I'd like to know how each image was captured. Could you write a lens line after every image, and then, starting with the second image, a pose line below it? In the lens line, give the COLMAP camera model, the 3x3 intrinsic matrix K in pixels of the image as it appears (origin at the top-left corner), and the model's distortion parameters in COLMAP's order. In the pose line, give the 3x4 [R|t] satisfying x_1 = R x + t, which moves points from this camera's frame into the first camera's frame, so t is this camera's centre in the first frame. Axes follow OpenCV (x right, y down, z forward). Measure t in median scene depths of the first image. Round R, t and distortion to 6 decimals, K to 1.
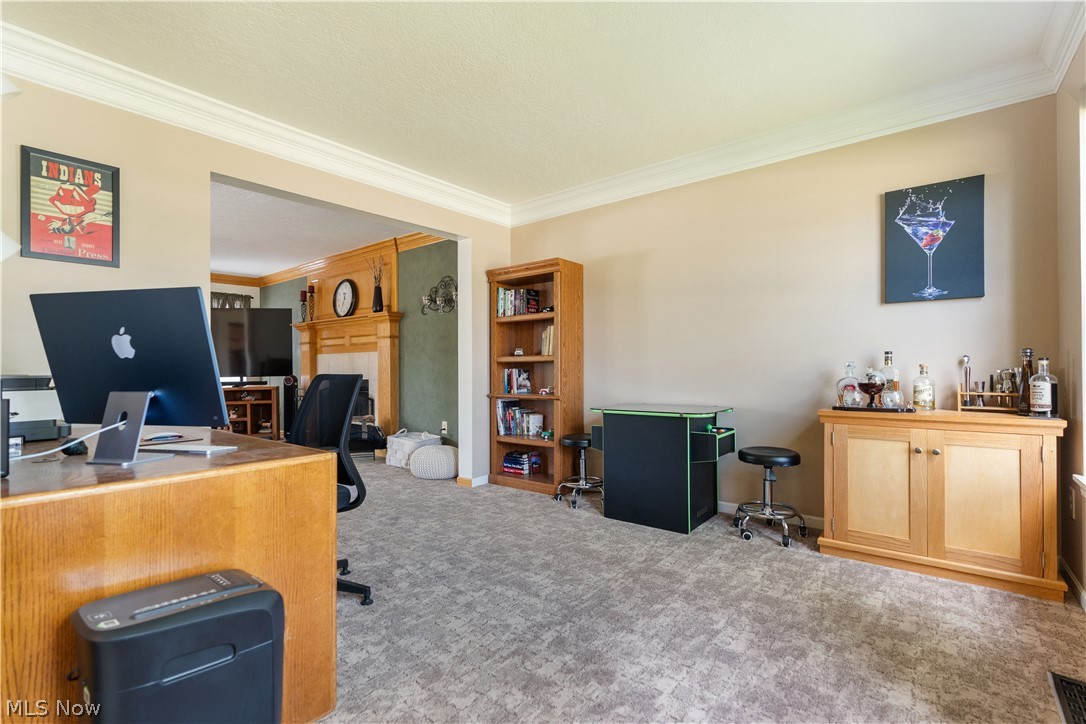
lens RADIAL K [[490.0, 0, 544.3], [0, 490.0, 365.2], [0, 0, 1]] dist [-0.001317, -0.000554]
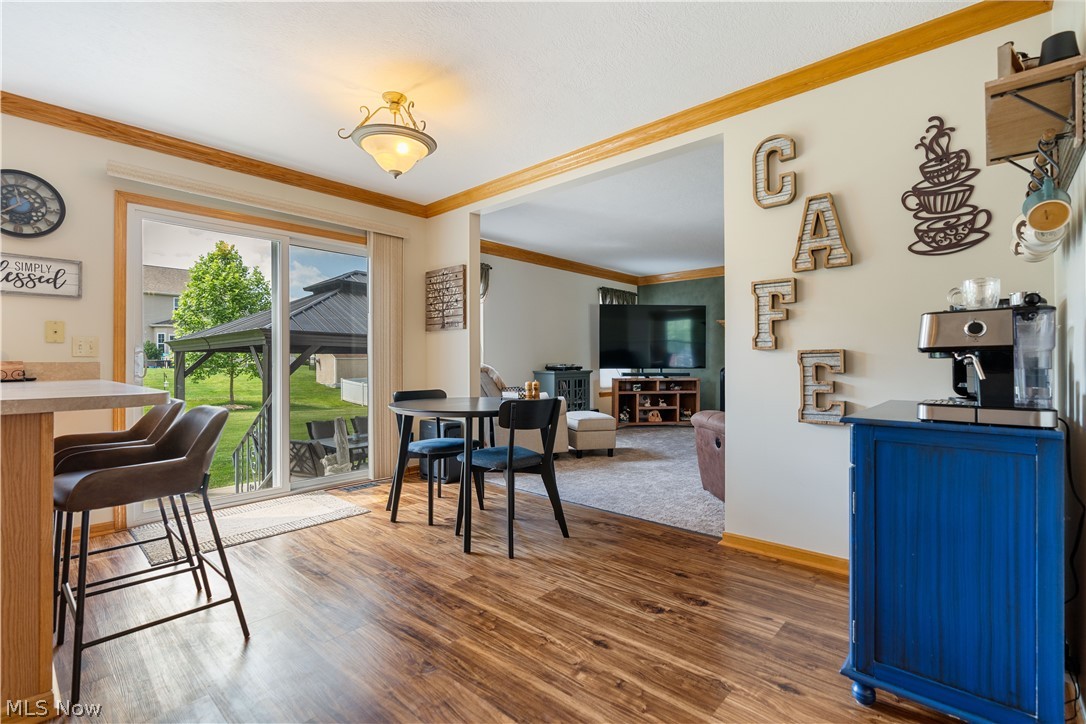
lens RADIAL K [[490.0, 0, 544.3], [0, 490.0, 365.2], [0, 0, 1]] dist [-0.001317, -0.000554]
pose [[0.998528, 0.007202, -0.053751, -2.469456], [-0.006828, 0.999951, 0.007153, 0.030912], [0.053800, -0.006775, 0.998529, -0.292127]]
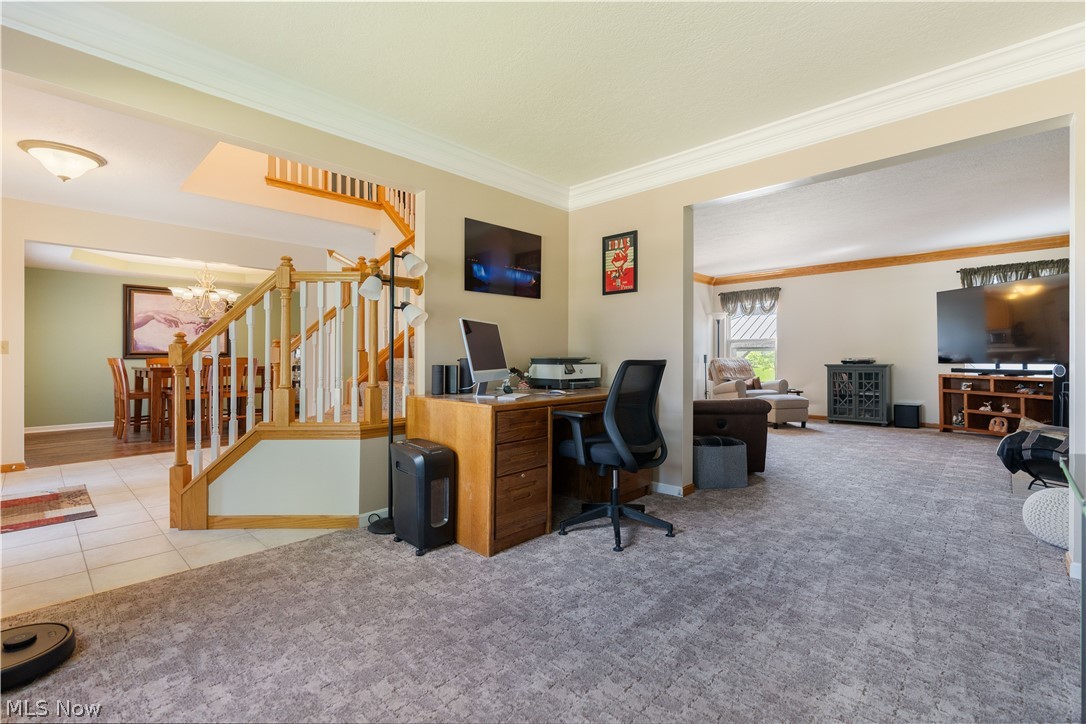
lens RADIAL K [[484.6, 0, 543.0], [0, 484.6, 362.0], [0, 0, 1]] dist [-0.000210, 0.000505]
pose [[-0.086391, 0.017978, -0.996099, 0.754178], [0.007431, 0.999821, 0.017400, 0.000994], [0.996234, -0.005899, -0.086509, 0.834383]]
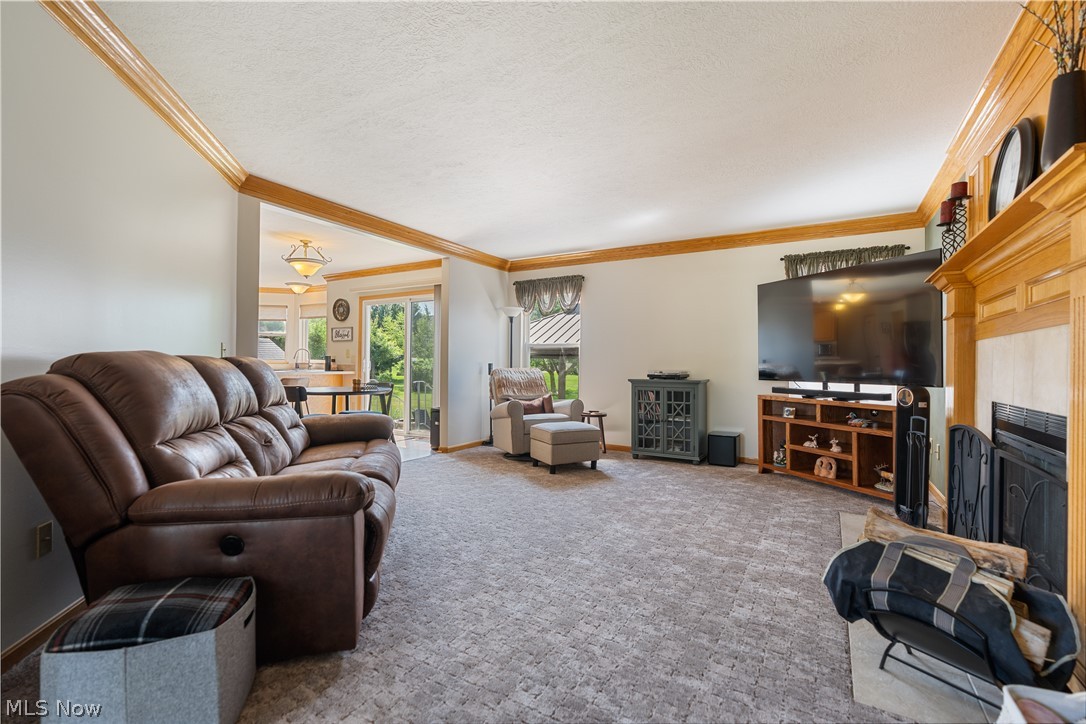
lens RADIAL K [[490.0, 0, 544.3], [0, 490.0, 365.2], [0, 0, 1]] dist [-0.001317, -0.000554]
pose [[0.147036, 0.013071, -0.989045, -0.286284], [-0.009187, 0.999888, 0.011849, -0.006327], [0.989089, 0.007344, 0.147139, 1.647983]]
